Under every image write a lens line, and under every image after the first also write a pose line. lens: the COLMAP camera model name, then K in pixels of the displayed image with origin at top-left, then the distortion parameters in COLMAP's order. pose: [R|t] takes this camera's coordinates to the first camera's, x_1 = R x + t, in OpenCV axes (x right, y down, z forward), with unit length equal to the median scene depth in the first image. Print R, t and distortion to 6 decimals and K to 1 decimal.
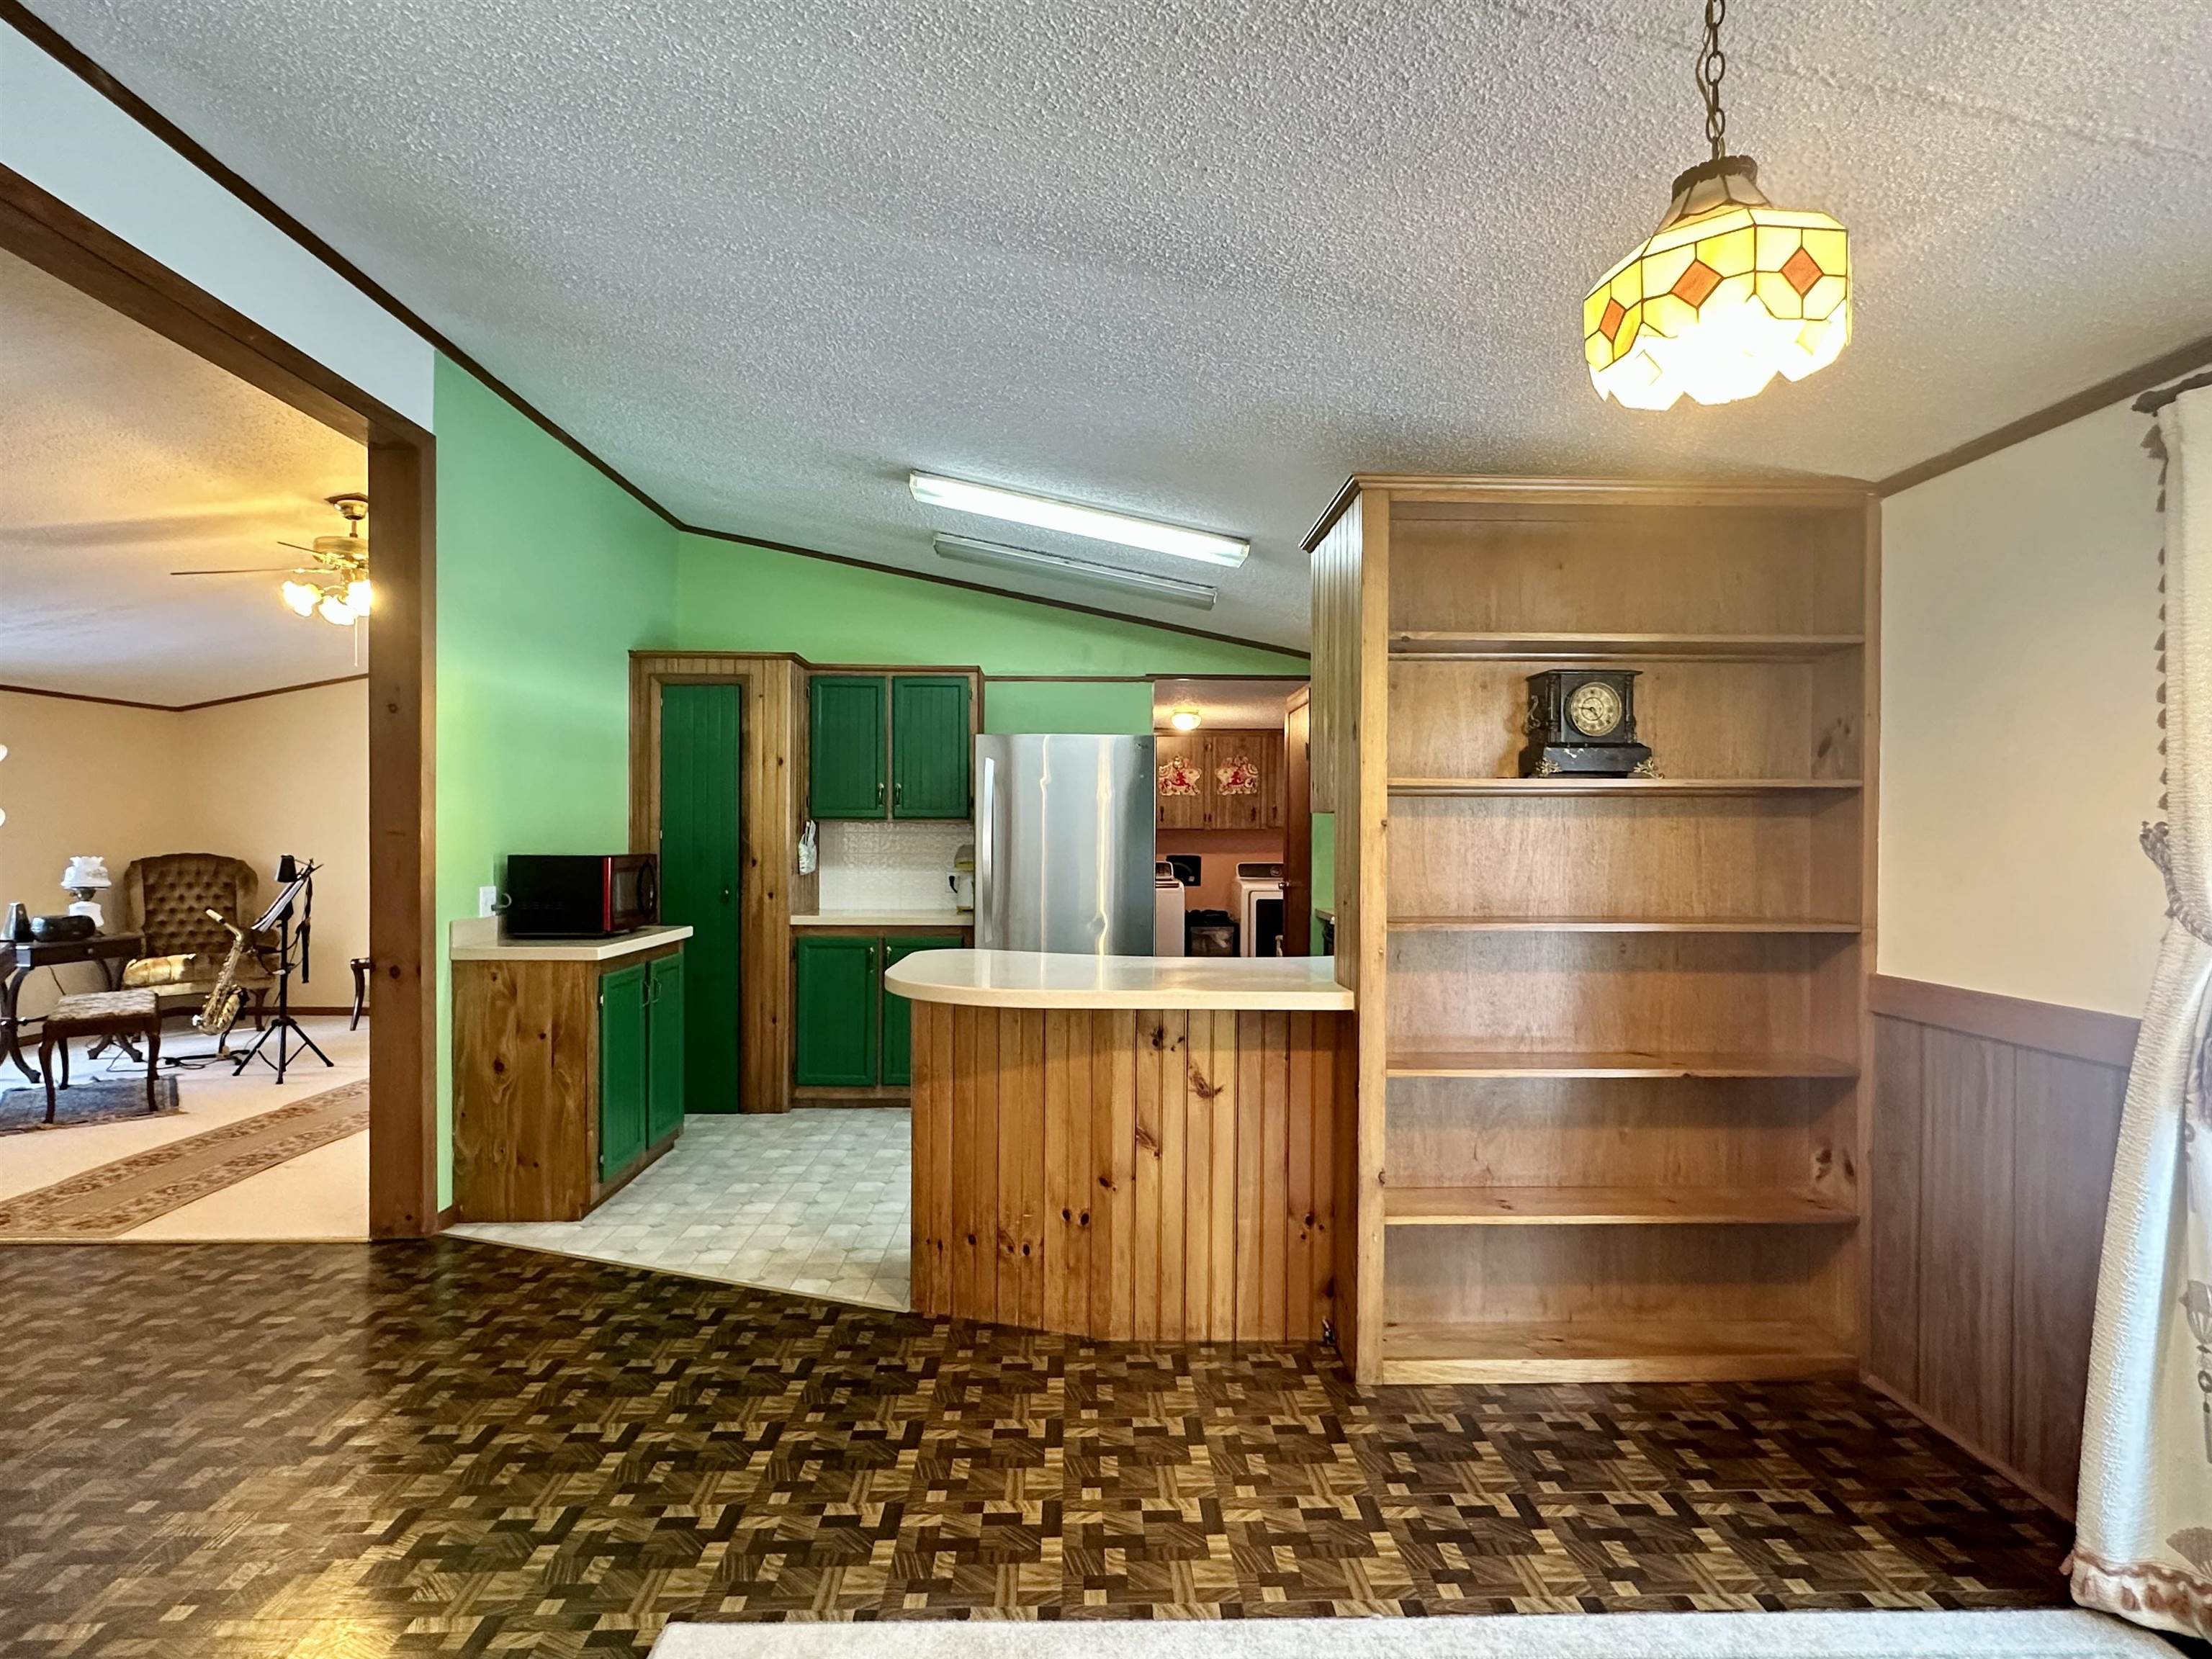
lens RADIAL K [[1125.5, 0, 1106.0], [0, 1125.5, 839.9], [0, 0, 1]] dist [-0.000059, -0.000883]
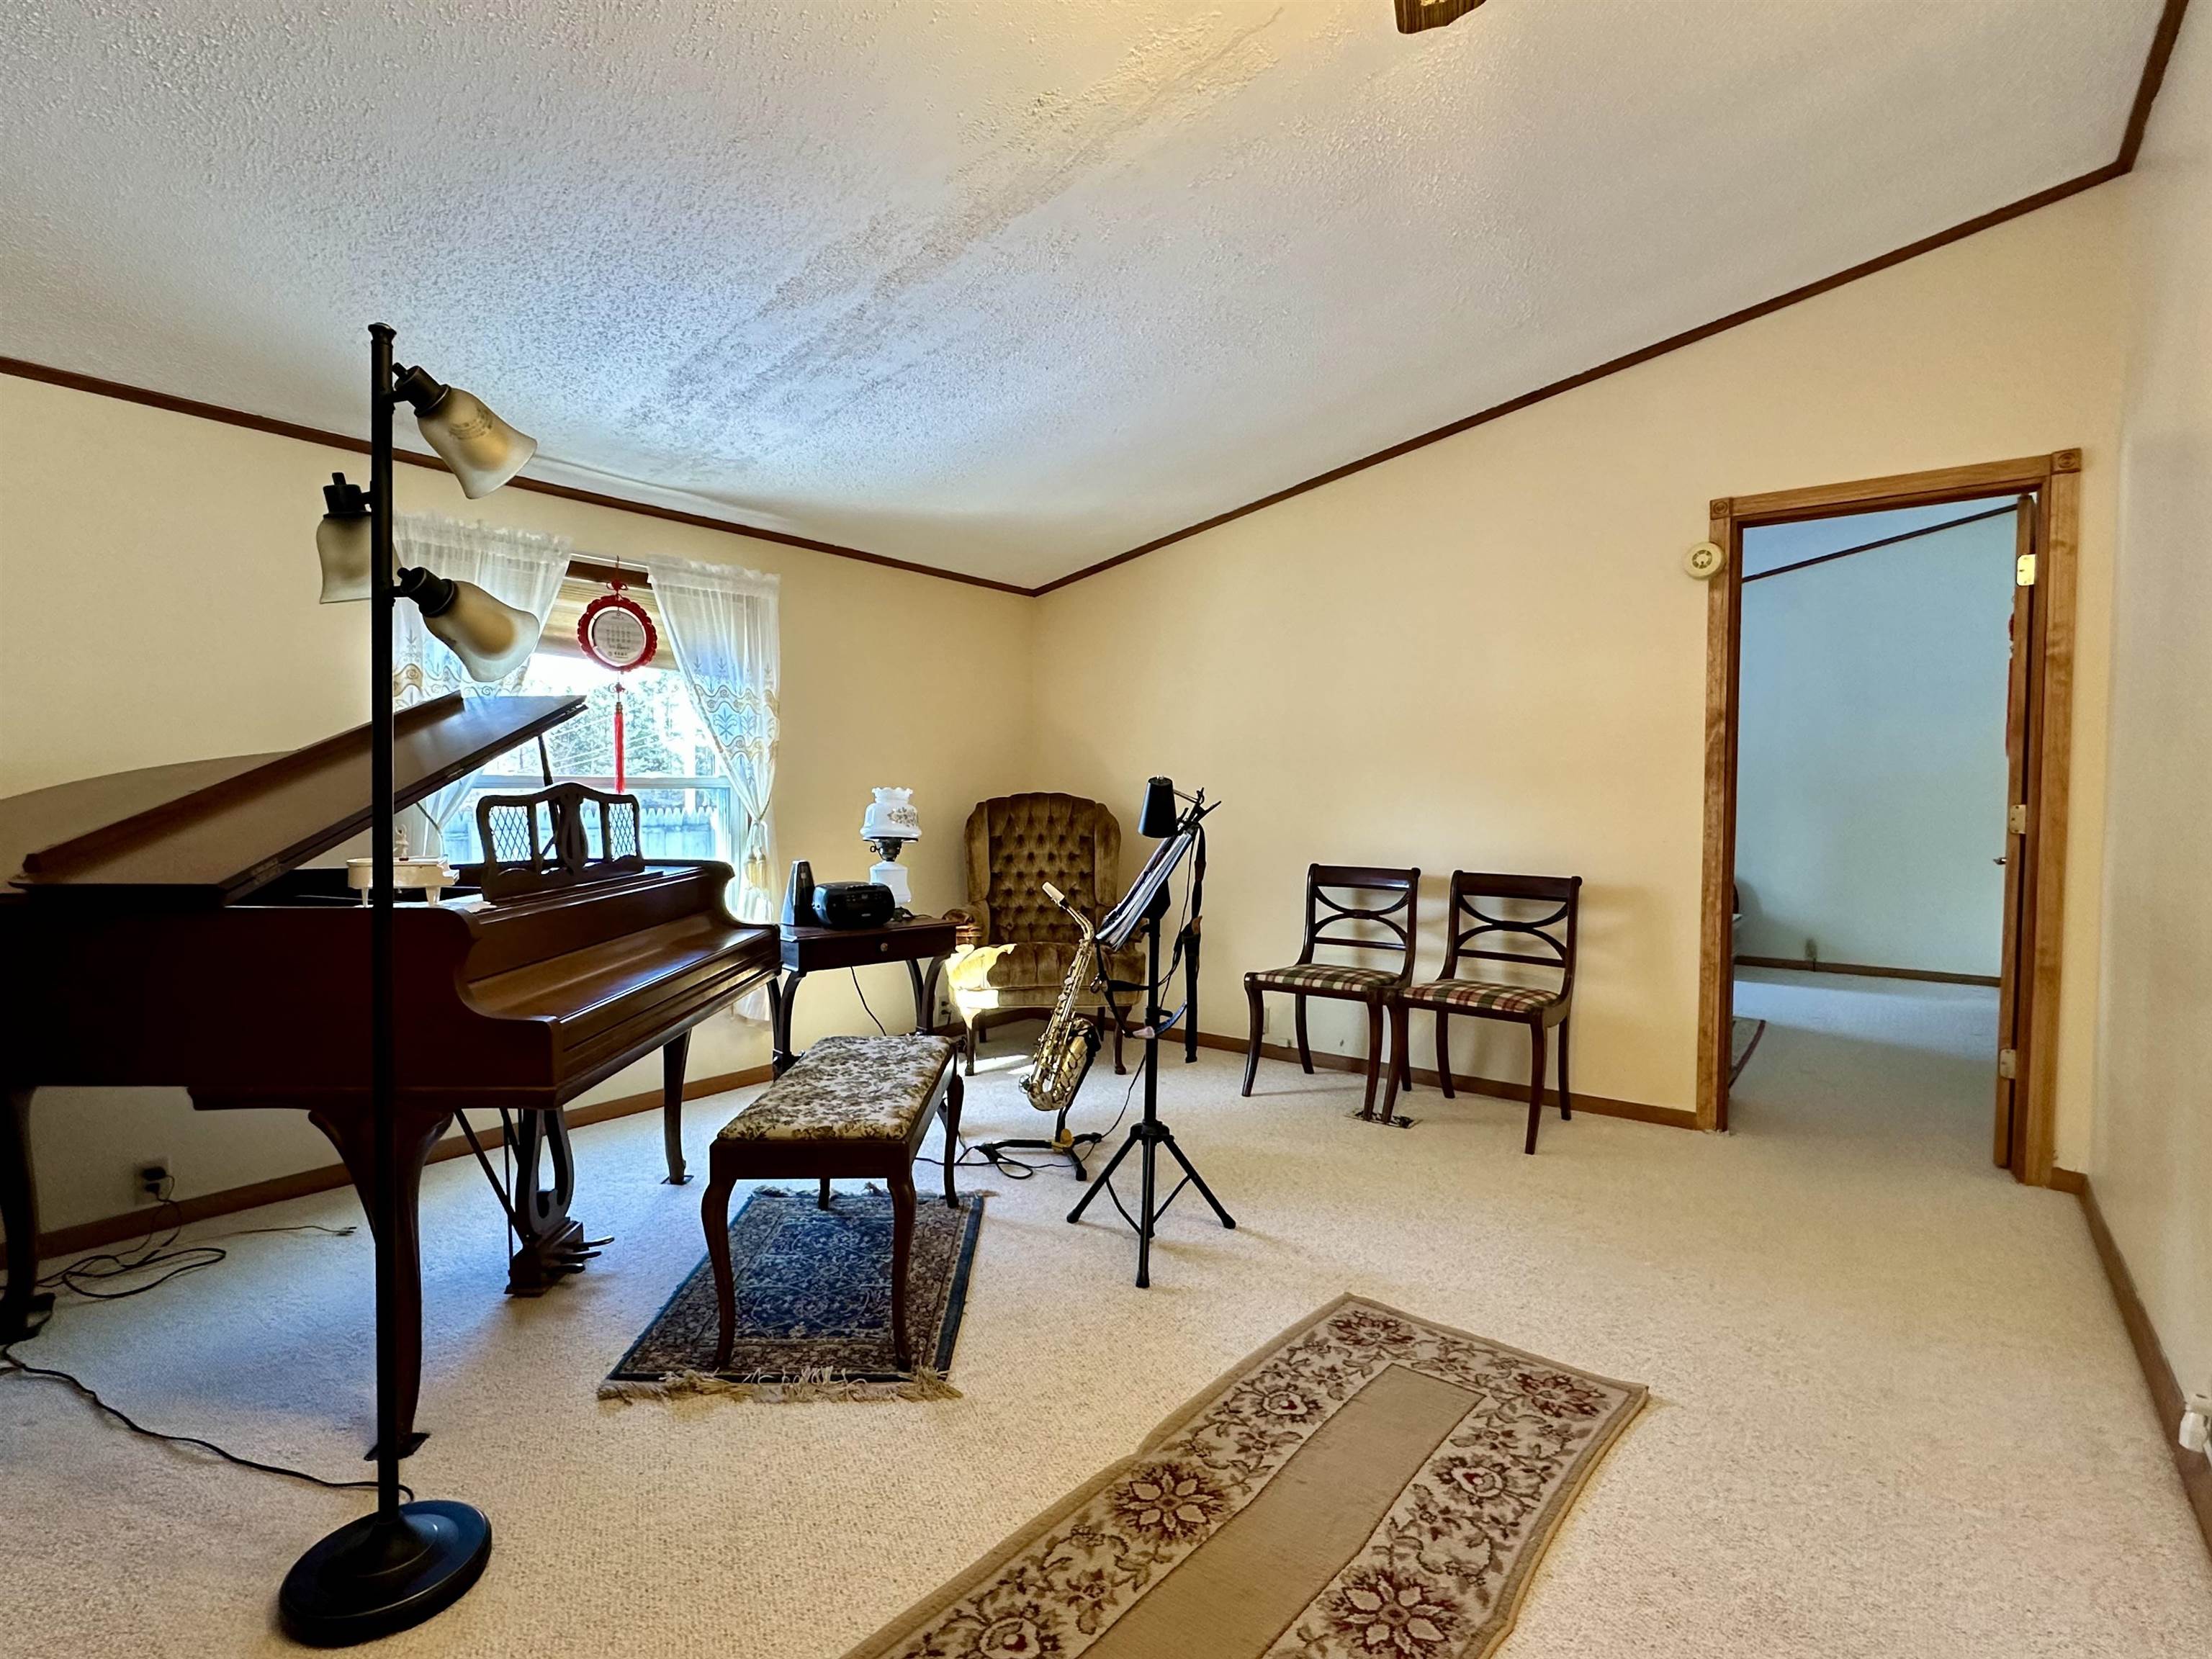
lens RADIAL K [[1094.6, 0, 1103.8], [0, 1094.6, 839.8], [0, 0, 1]] dist [-0.000884, -0.000767]
pose [[0.781950, 0.025994, -0.622798, -0.438949], [-0.008283, 0.999475, 0.031317, 0.023380], [0.623286, -0.019330, 0.781755, 0.597586]]
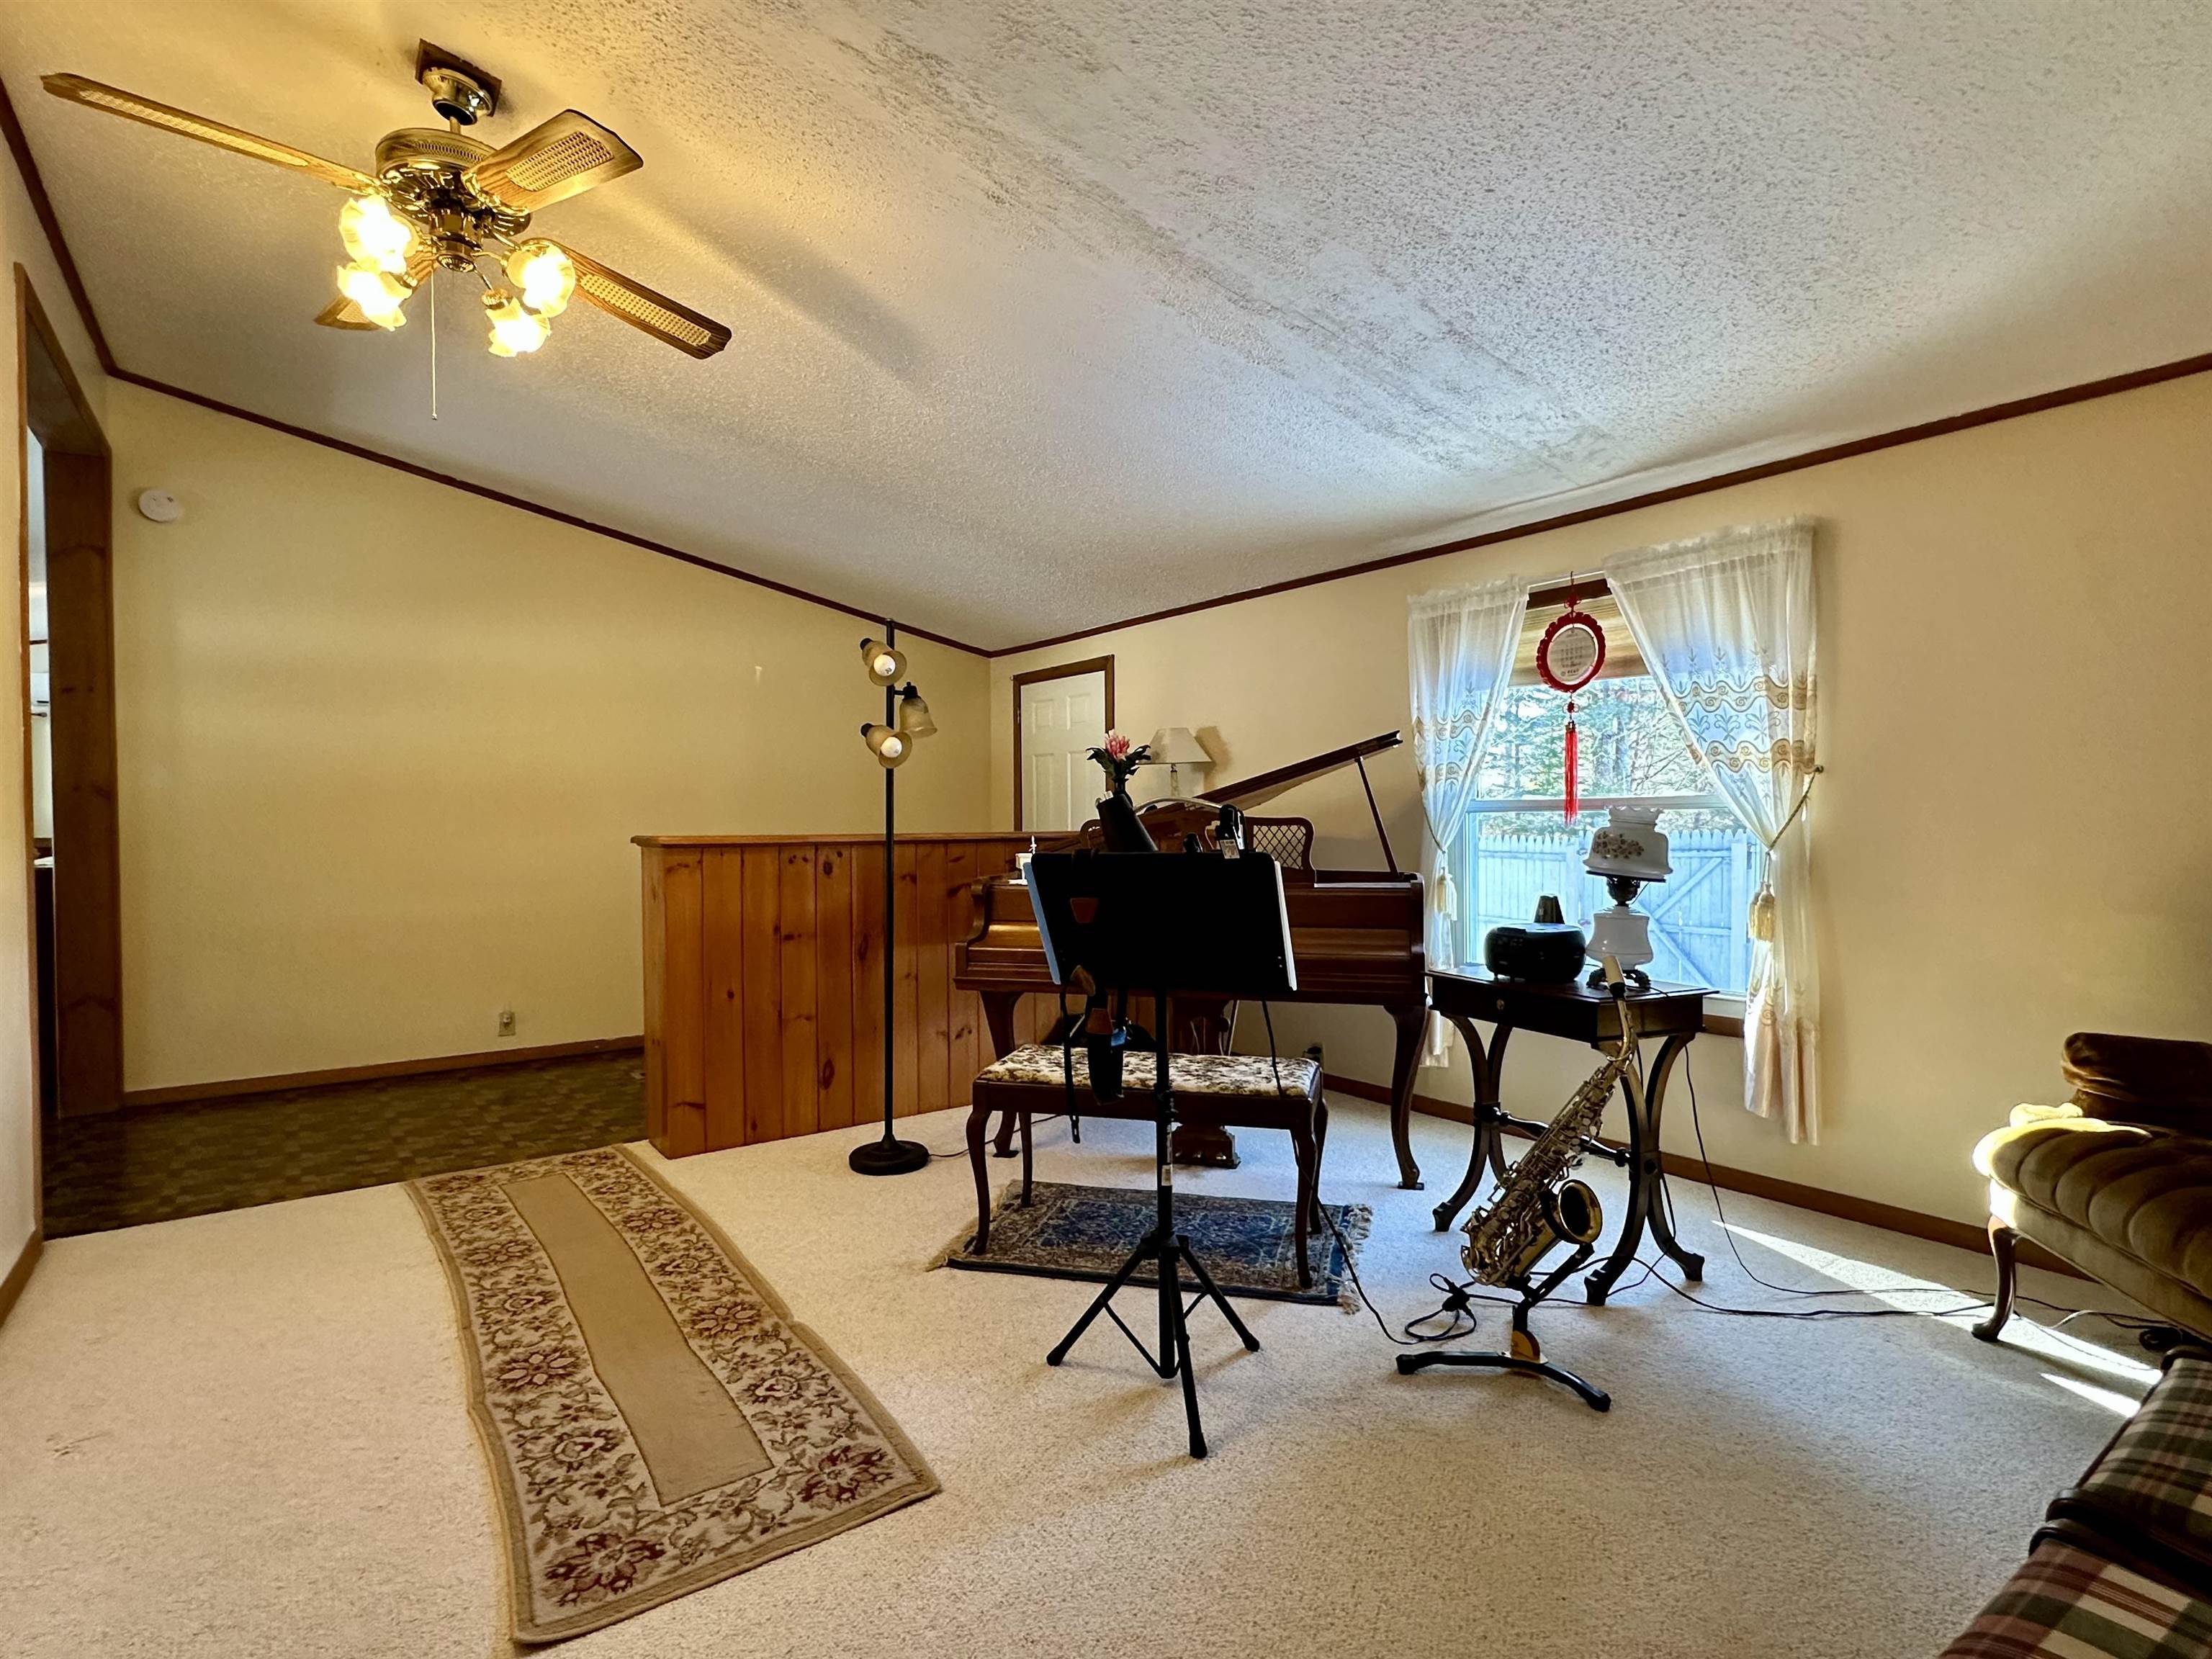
lens RADIAL K [[1094.6, 0, 1103.8], [0, 1094.6, 839.8], [0, 0, 1]] dist [-0.000884, -0.000767]
pose [[-0.816747, 0.011962, -0.576873, -0.480803], [-0.003124, 0.999679, 0.025153, 0.018147], [0.576988, 0.022346, -0.816447, 1.213806]]
